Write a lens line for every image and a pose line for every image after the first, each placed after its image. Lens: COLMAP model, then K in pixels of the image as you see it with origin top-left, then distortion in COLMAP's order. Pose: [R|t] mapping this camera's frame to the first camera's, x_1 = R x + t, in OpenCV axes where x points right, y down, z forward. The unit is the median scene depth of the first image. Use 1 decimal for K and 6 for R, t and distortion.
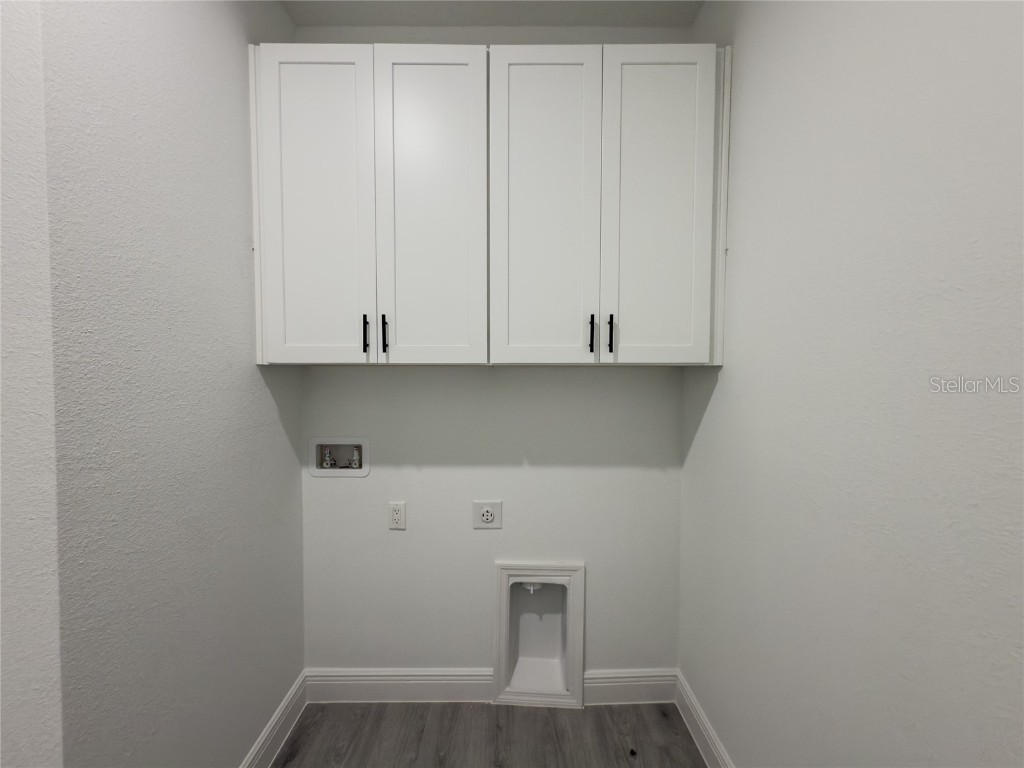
lens RADIAL K [[414.3, 0, 509.2], [0, 414.3, 384.0], [0, 0, 1]] dist [0.000450, -0.000934]
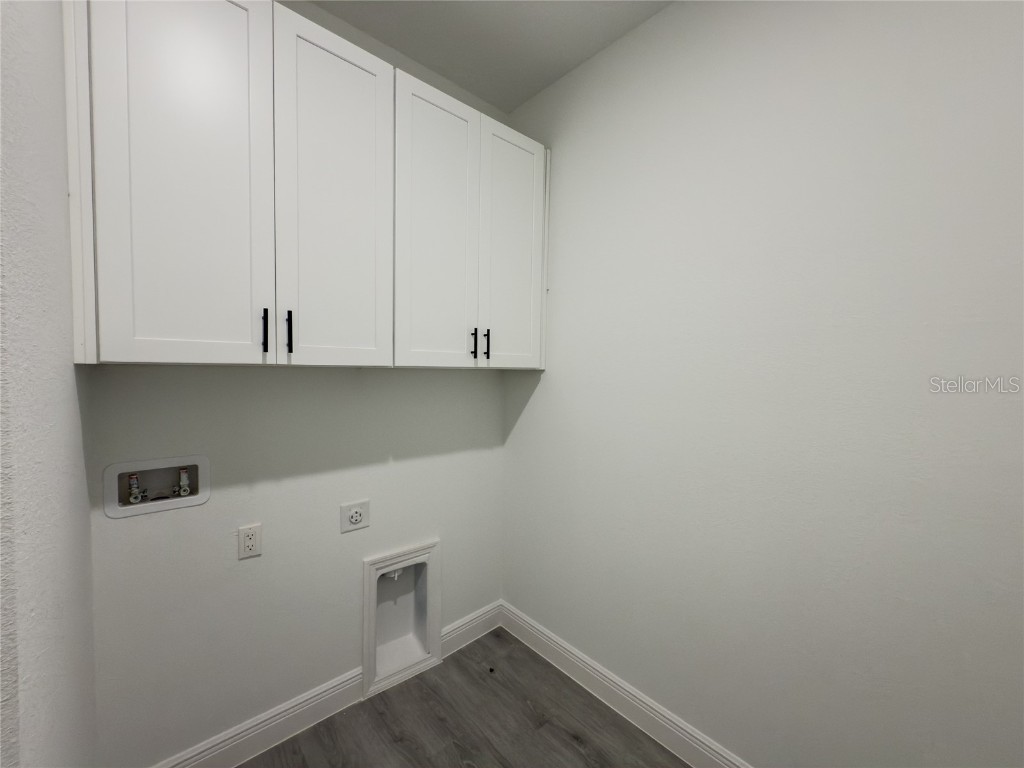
lens RADIAL K [[414.3, 0, 501.0], [0, 414.3, 383.4], [0, 0, 1]] dist [0.000450, -0.000934]
pose [[0.747222, -0.016142, 0.664379, -0.455123], [0.011454, 0.999869, 0.011411, -0.012119], [-0.664476, -0.000917, 0.747309, 0.018636]]
